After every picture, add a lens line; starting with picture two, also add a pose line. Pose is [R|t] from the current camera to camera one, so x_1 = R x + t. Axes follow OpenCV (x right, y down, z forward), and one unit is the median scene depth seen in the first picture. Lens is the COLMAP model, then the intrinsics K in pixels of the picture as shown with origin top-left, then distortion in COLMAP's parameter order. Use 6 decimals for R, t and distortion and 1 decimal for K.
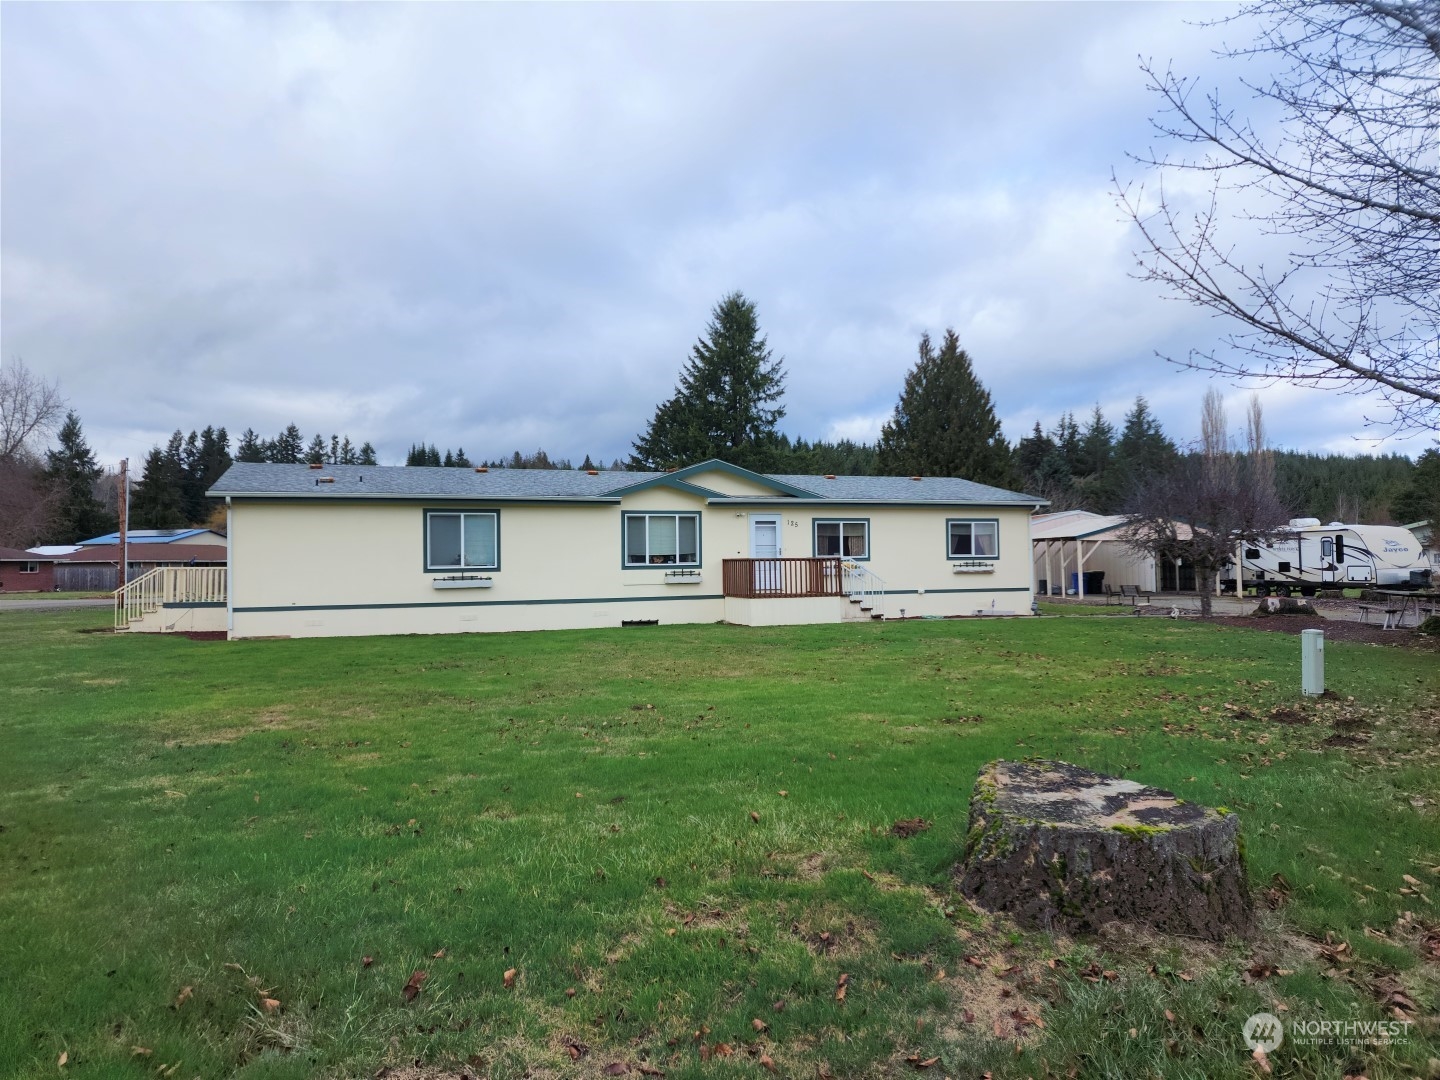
lens RADIAL K [[964.7, 0, 706.6], [0, 964.7, 545.1], [0, 0, 1]] dist [0.093078, -0.073710]
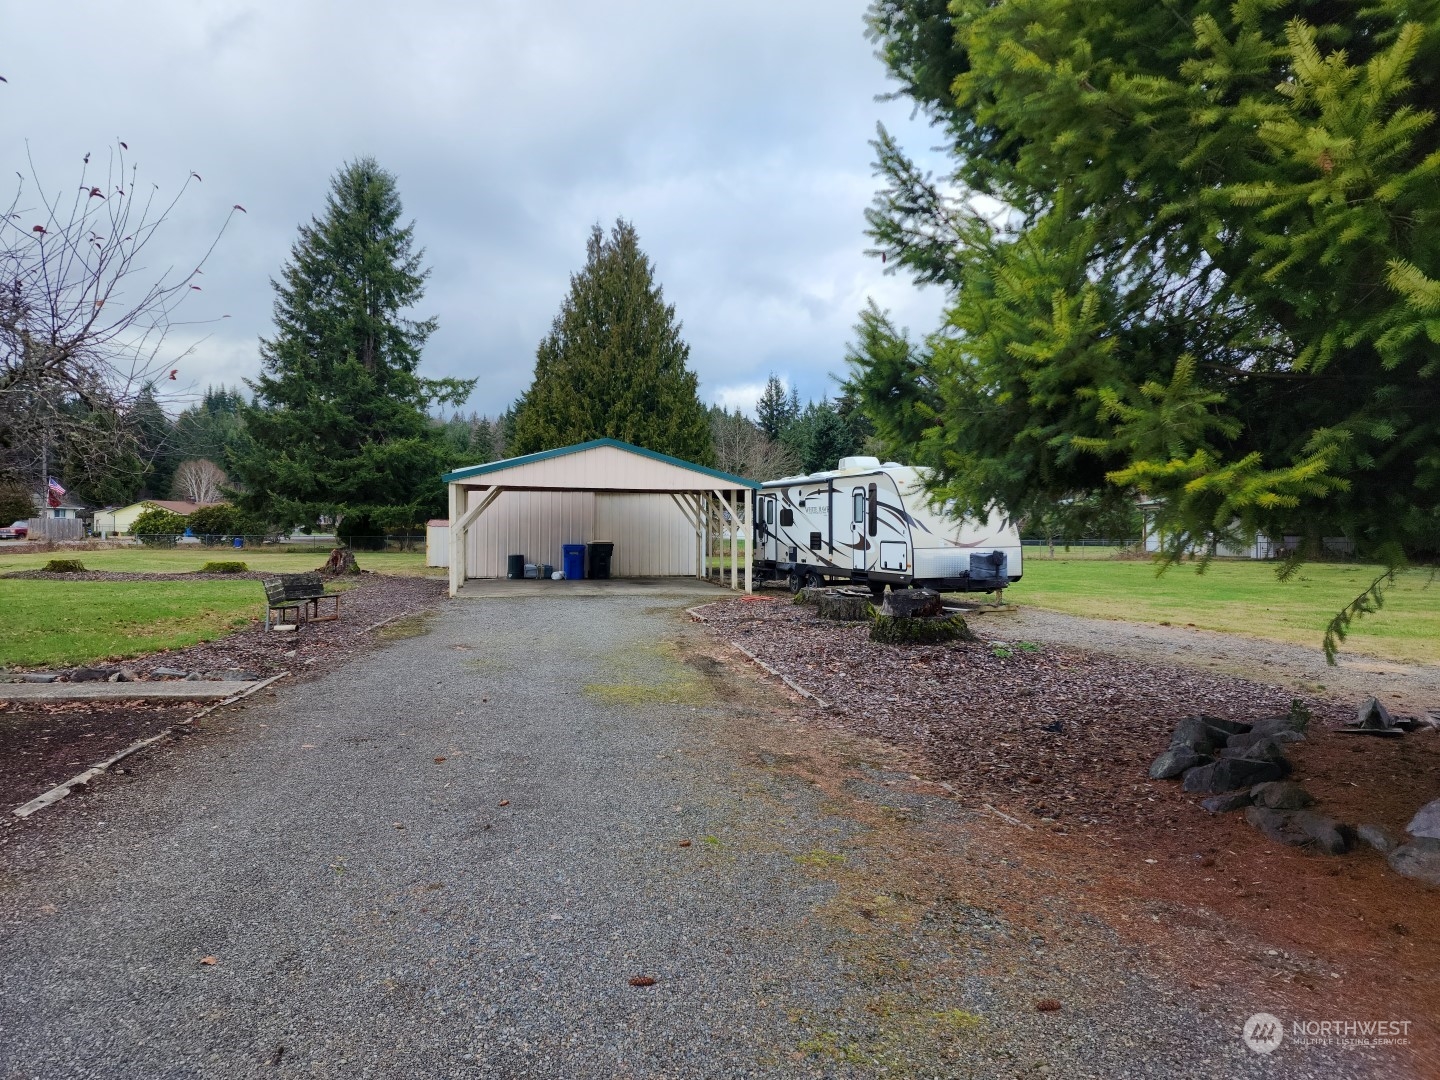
lens RADIAL K [[964.7, 0, 716.7], [0, 964.7, 539.5], [0, 0, 1]] dist [0.093078, -0.073710]
pose [[0.991806, 0.022227, 0.125802, 0.231261], [-0.025990, 0.999260, 0.028351, 0.003566], [-0.125079, -0.031388, 0.991650, 0.230841]]
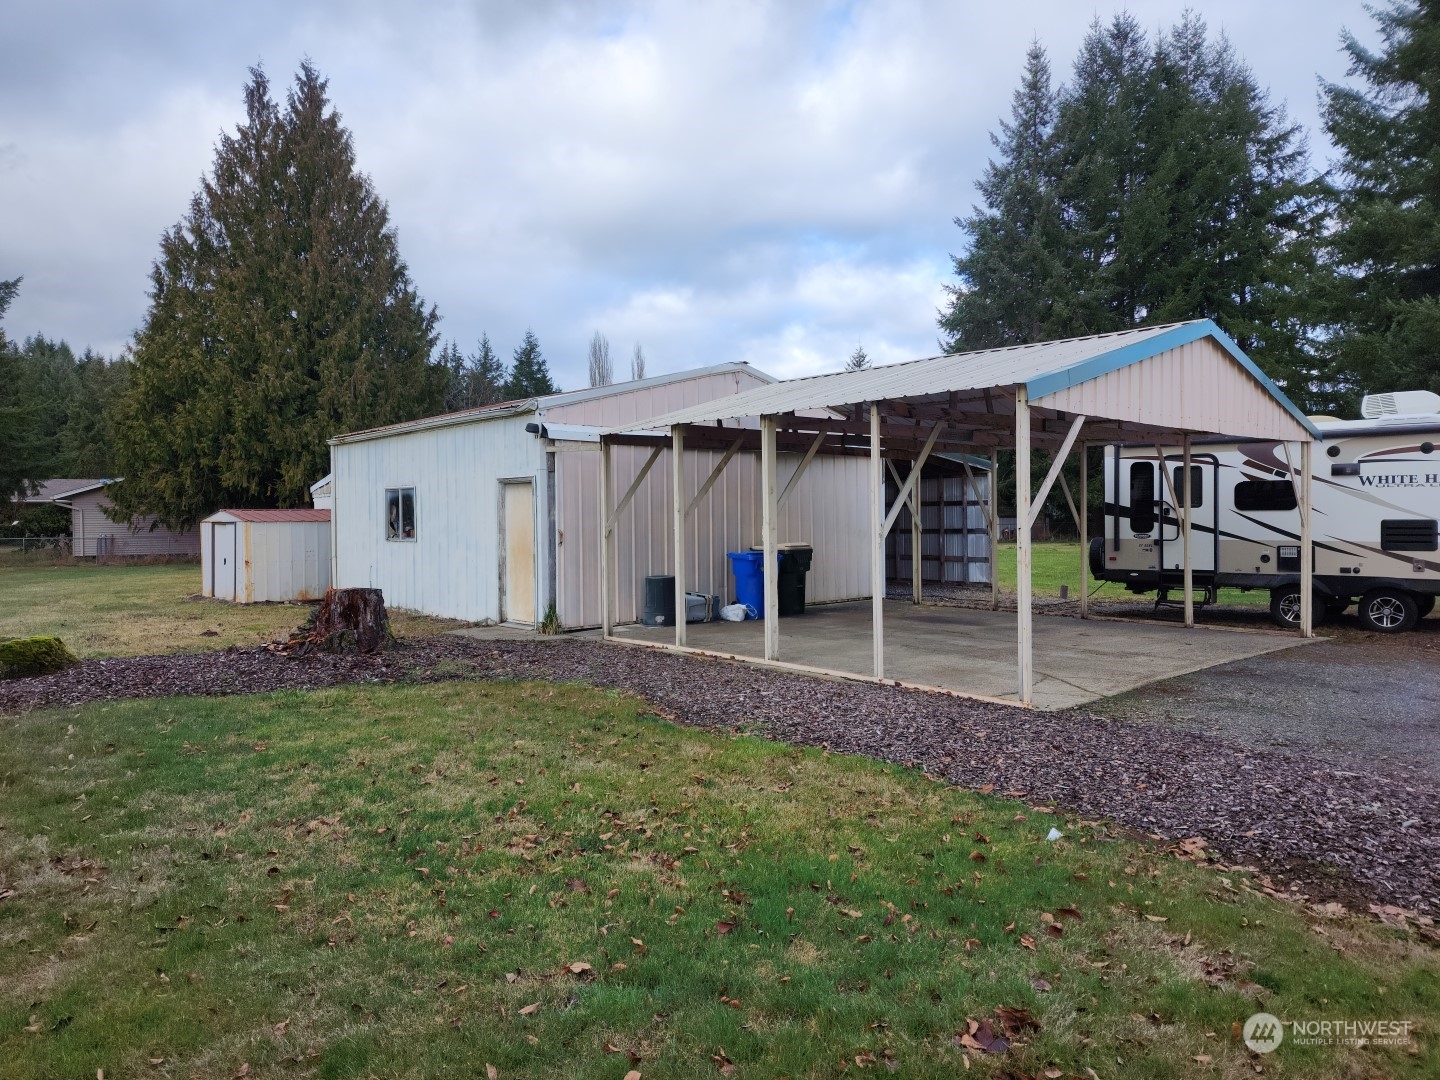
lens RADIAL K [[964.7, 0, 712.8], [0, 964.7, 533.0], [0, 0, 1]] dist [0.093078, -0.073710]
pose [[0.800263, -0.003839, 0.599636, 0.105620], [-0.015777, 0.999499, 0.027456, 0.008086], [-0.599441, -0.031432, 0.799801, 0.441888]]
